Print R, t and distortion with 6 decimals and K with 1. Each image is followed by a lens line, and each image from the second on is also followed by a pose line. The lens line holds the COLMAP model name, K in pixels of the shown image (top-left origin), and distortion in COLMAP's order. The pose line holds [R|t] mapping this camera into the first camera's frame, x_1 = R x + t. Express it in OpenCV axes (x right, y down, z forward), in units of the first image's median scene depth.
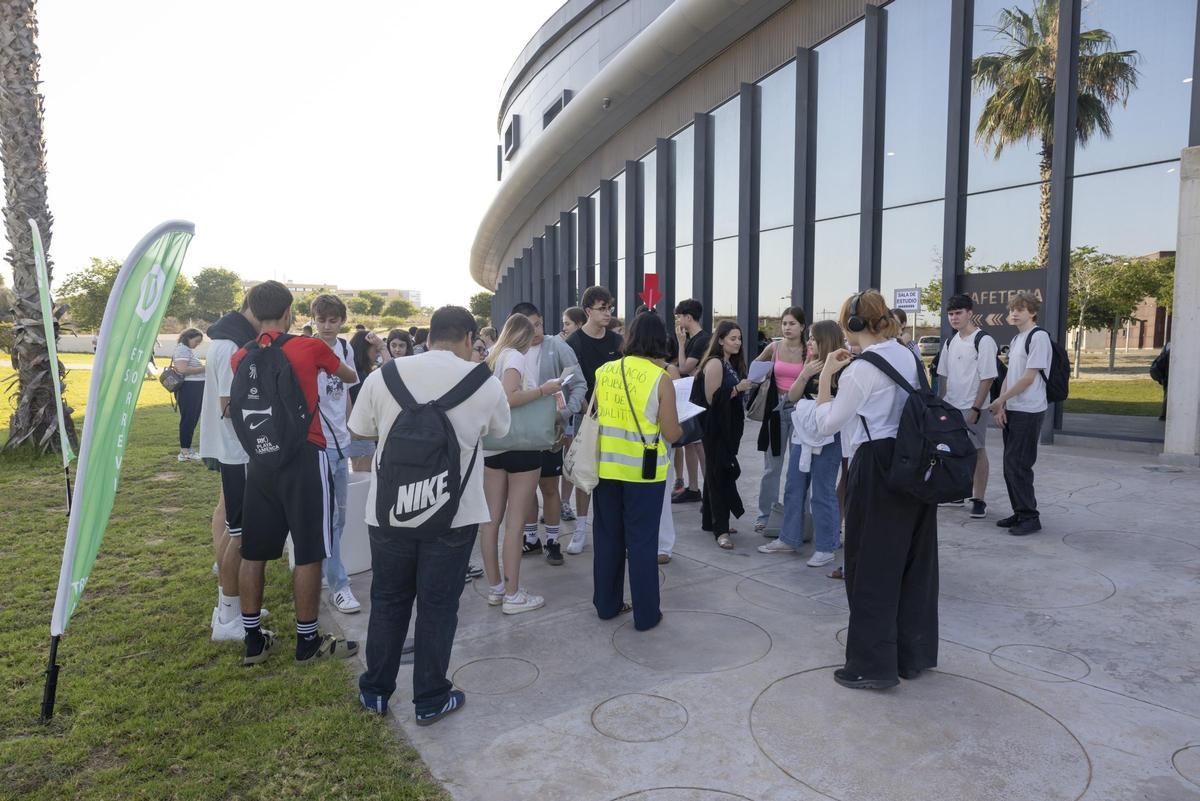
lens RADIAL K [[804.5, 0, 595.6], [0, 804.5, 391.1], [0, 0, 1]] dist [0.001653, 0.005956]
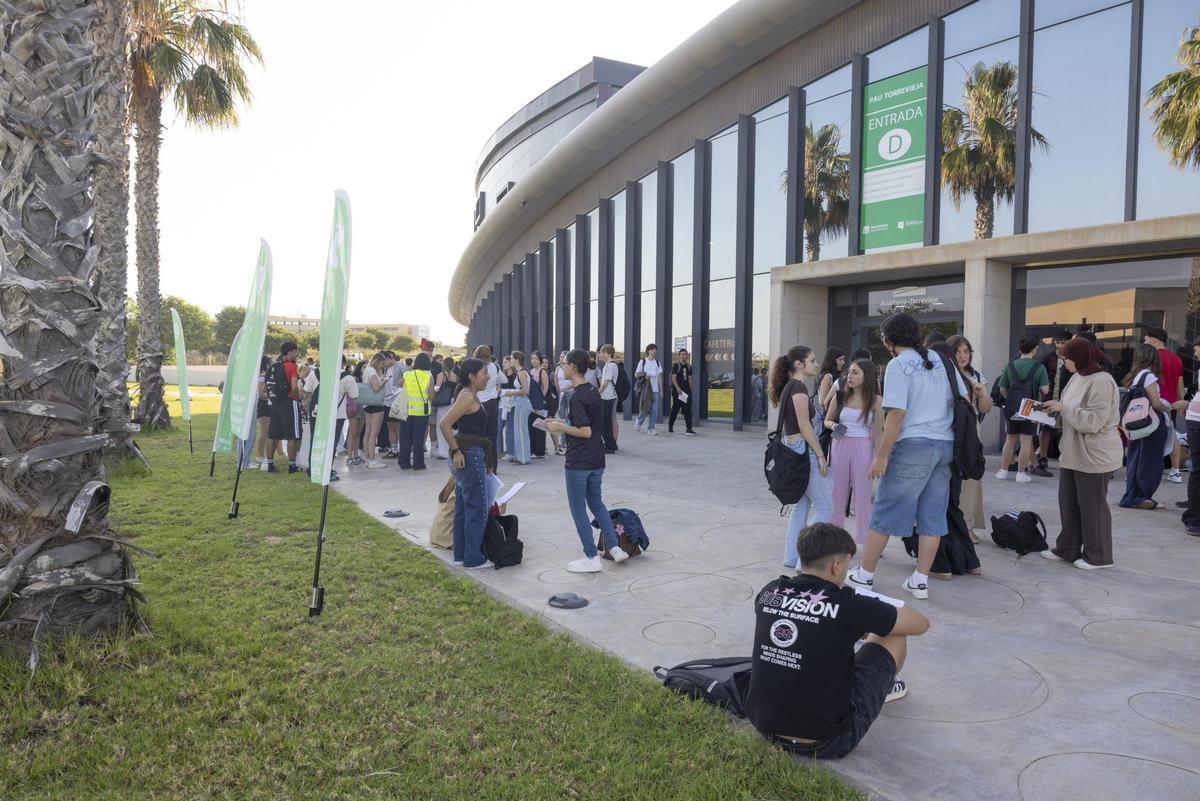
lens RADIAL K [[793.5, 0, 600.0], [0, 793.5, 400.5], [0, 0, 1]] dist [0.001295, 0.003008]
pose [[0.999945, 0.010114, -0.002800, 0.132214], [-0.010198, 0.999435, -0.032039, 0.026901], [0.002474, 0.032066, 0.999483, -0.325692]]
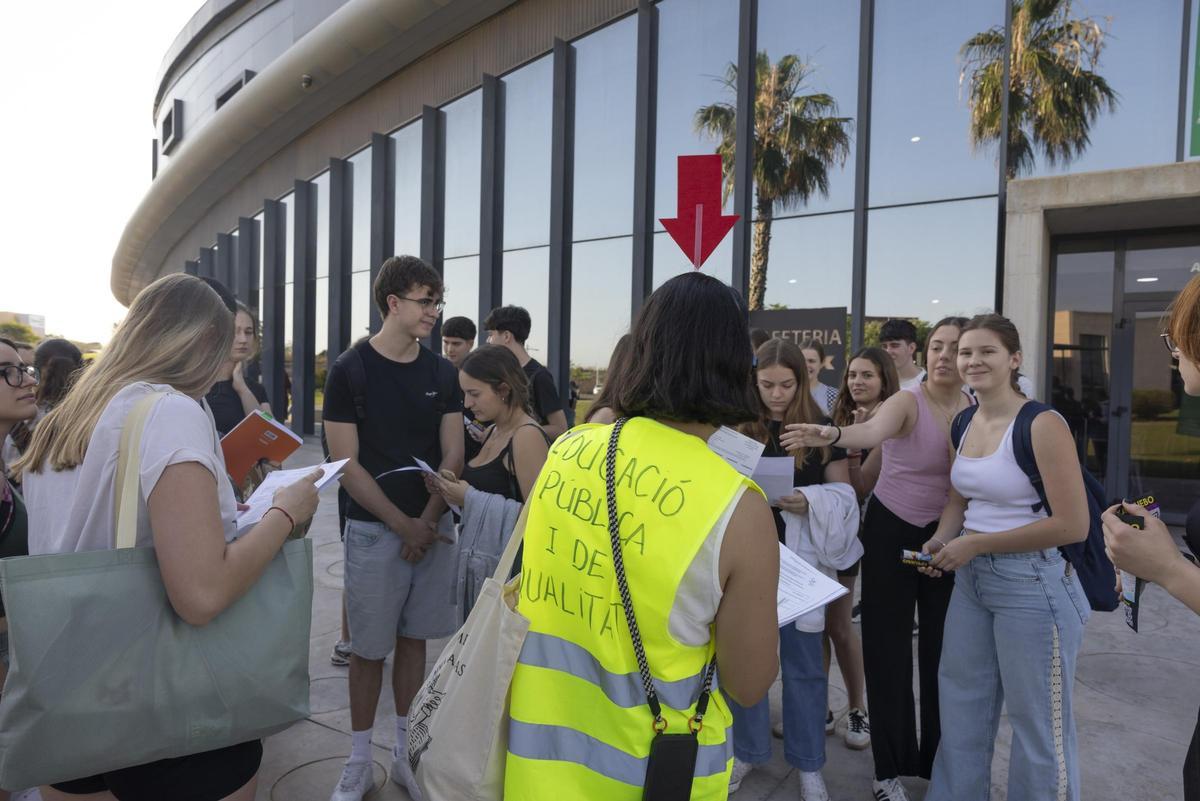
lens RADIAL K [[793.5, 0, 600.0], [0, 793.5, 400.5], [0, 0, 1]] dist [0.001295, 0.003008]
pose [[0.923050, 0.011171, 0.384518, -0.020649], [0.004179, 0.999228, -0.039063, -0.010555], [-0.384658, 0.037664, 0.922290, 0.204284]]
